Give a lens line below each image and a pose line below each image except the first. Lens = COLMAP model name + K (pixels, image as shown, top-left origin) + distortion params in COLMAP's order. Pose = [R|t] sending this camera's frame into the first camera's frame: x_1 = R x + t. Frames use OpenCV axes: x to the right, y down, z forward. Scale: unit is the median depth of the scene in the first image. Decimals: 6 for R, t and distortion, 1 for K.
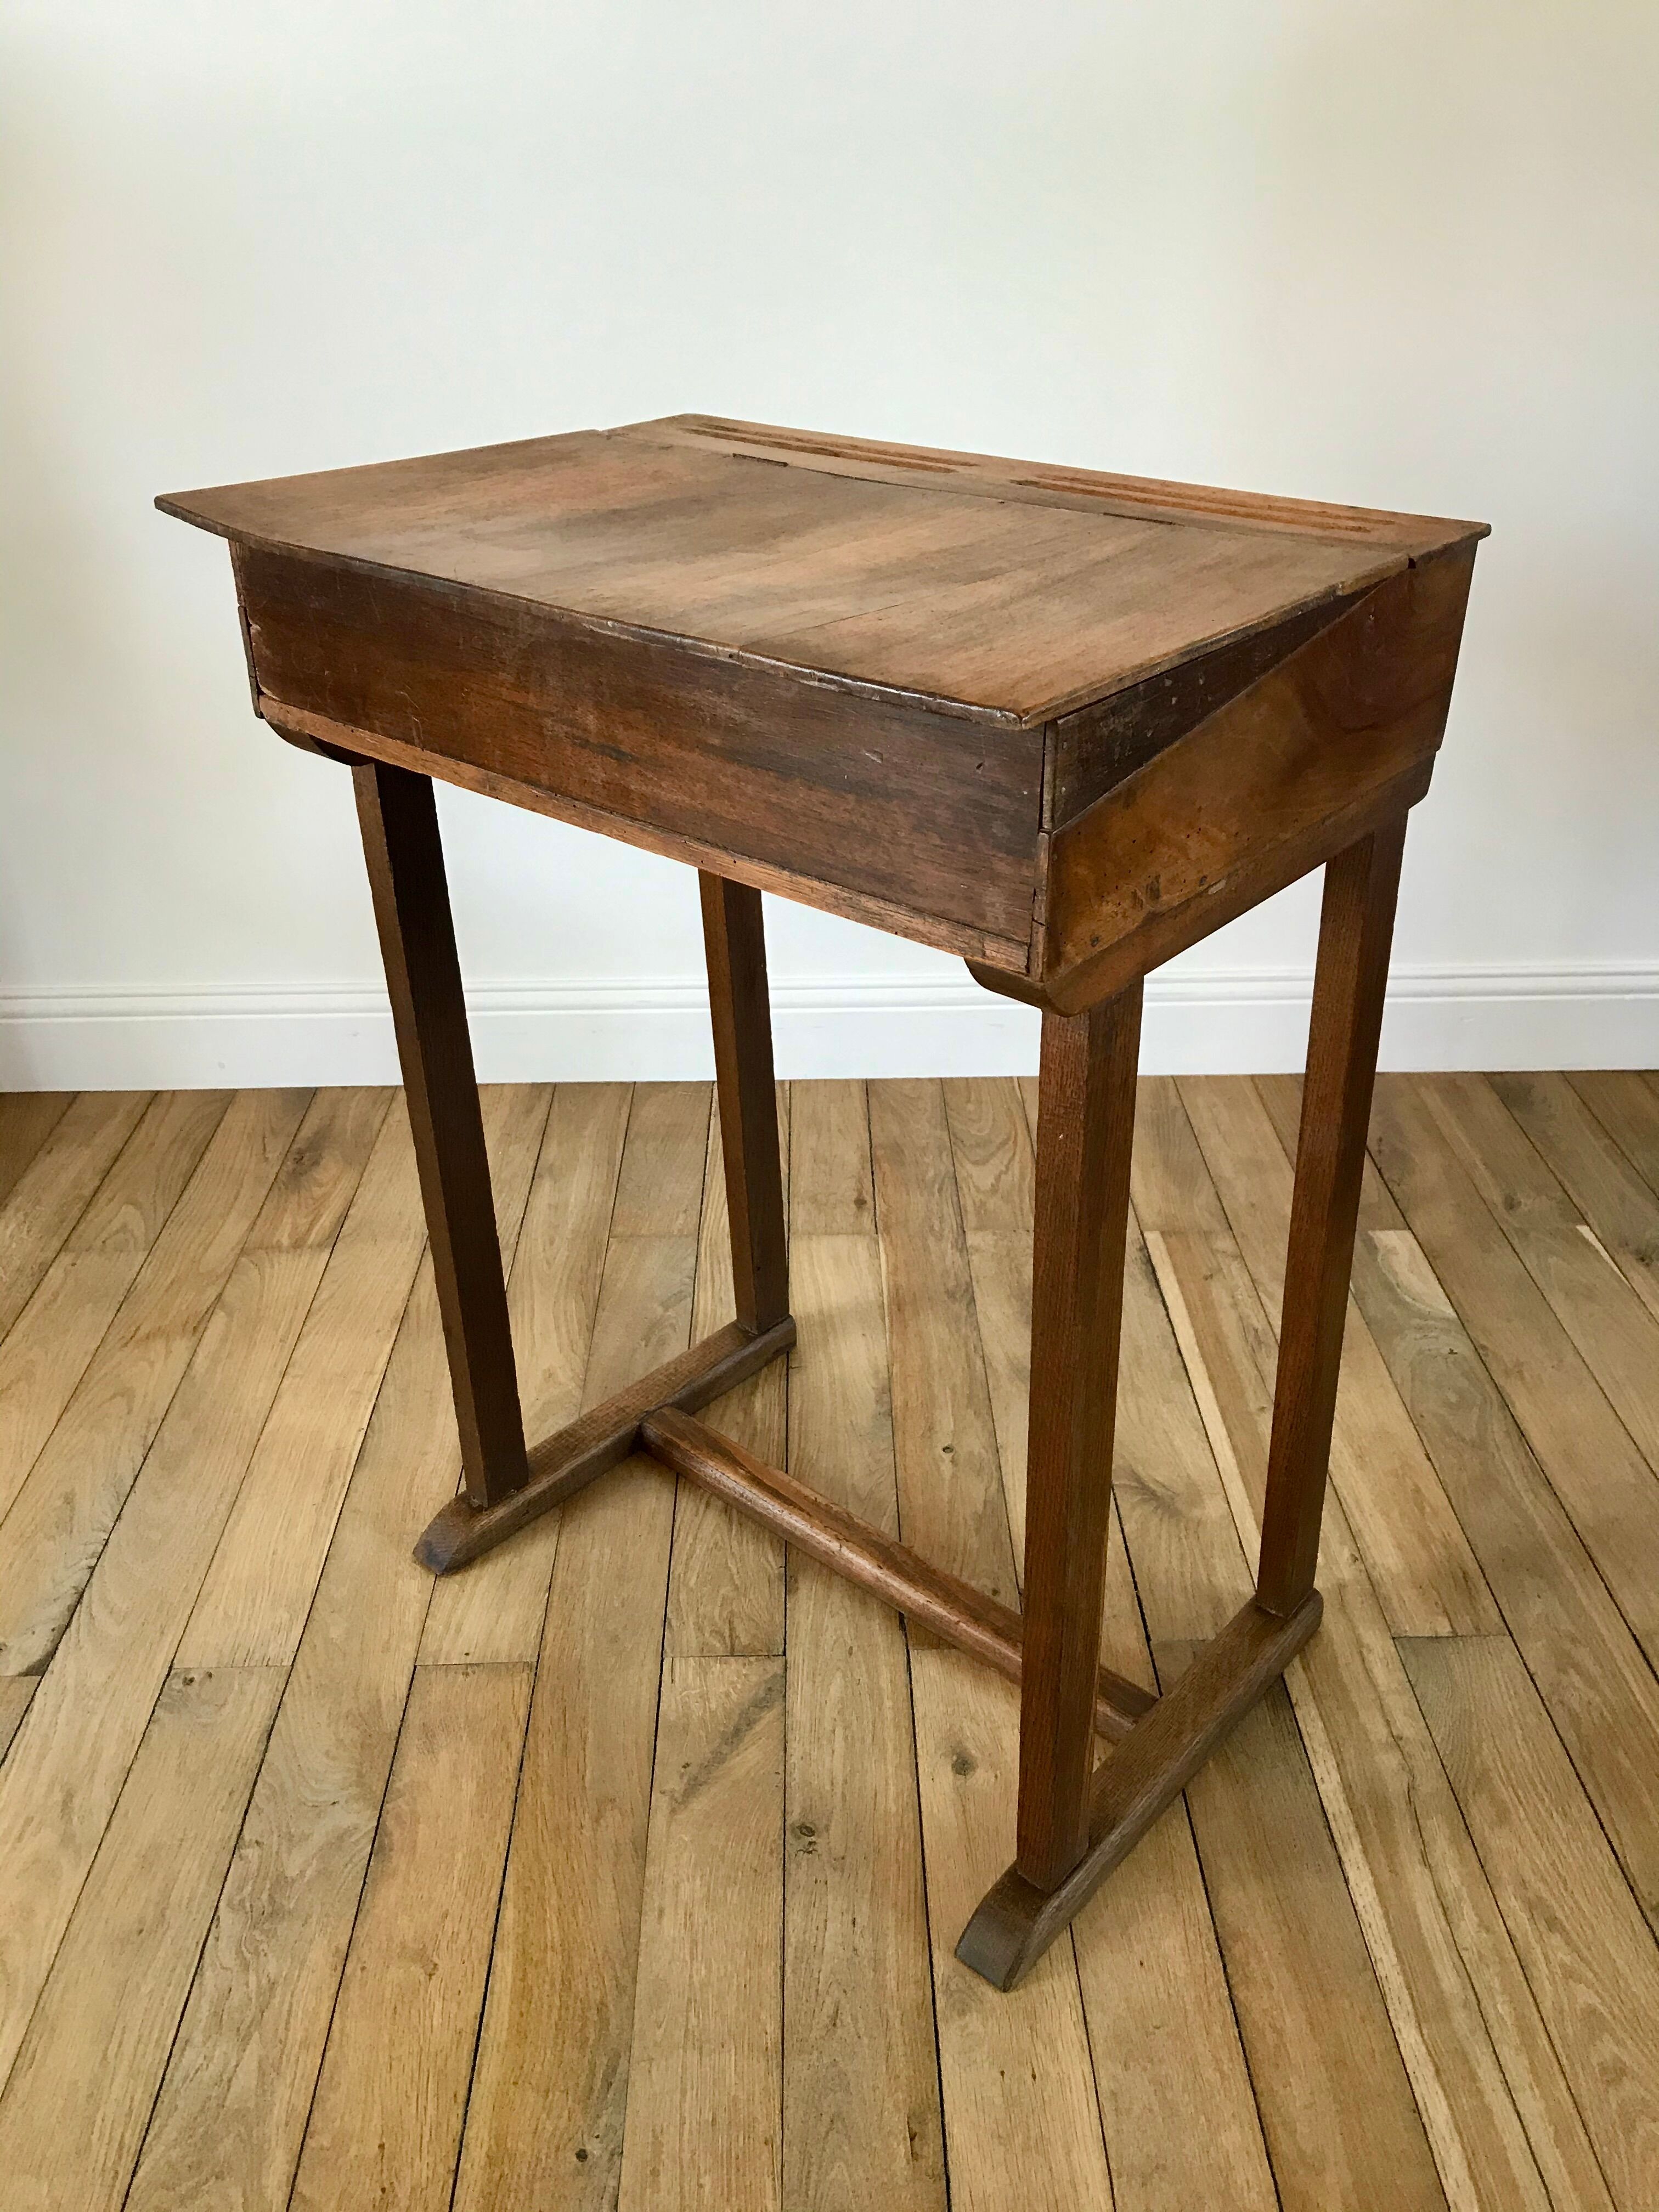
lens RADIAL K [[1823.9, 0, 832.9], [0, 1823.9, 1103.3], [0, 0, 1]] dist [0.045274, -0.048372]
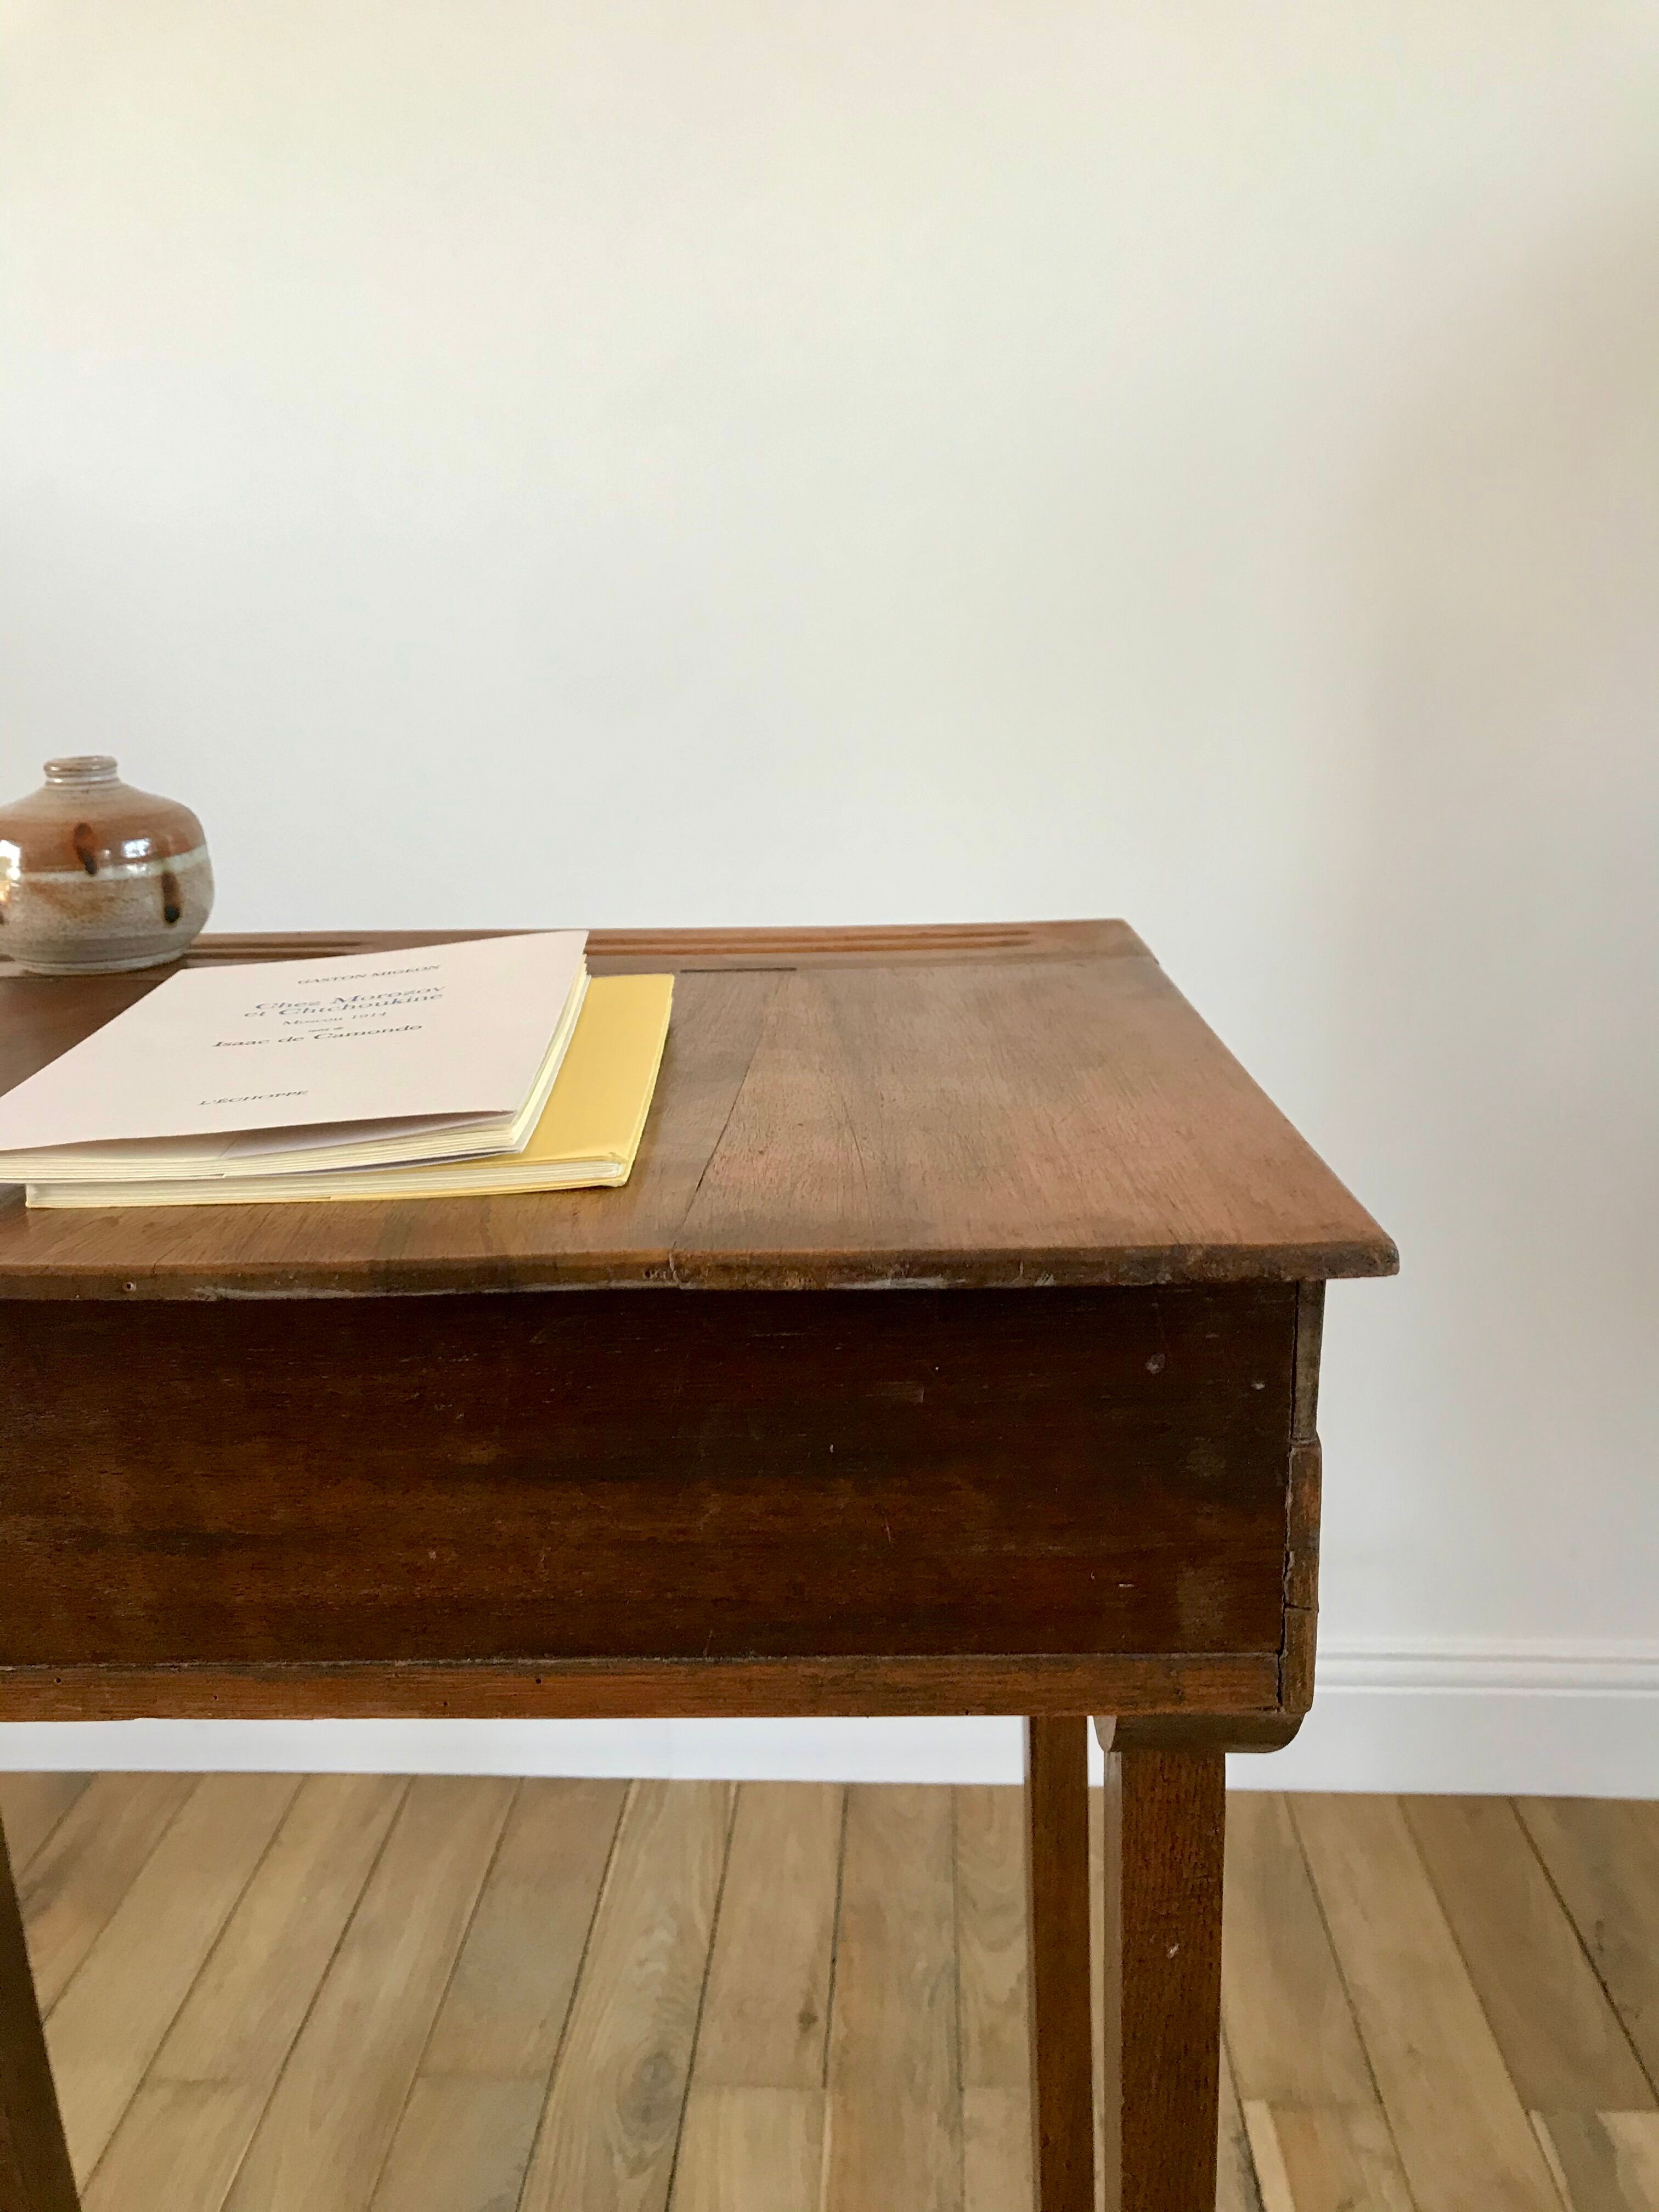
lens RADIAL K [[1823.9, 0, 838.8], [0, 1823.9, 1085.8], [0, 0, 1]] dist [0.045274, -0.048372]
pose [[0.997724, 0.008755, -0.066861, 0.076493], [-0.026258, 0.963716, -0.265635, -0.107104], [0.062109, 0.266786, 0.961753, 0.303496]]
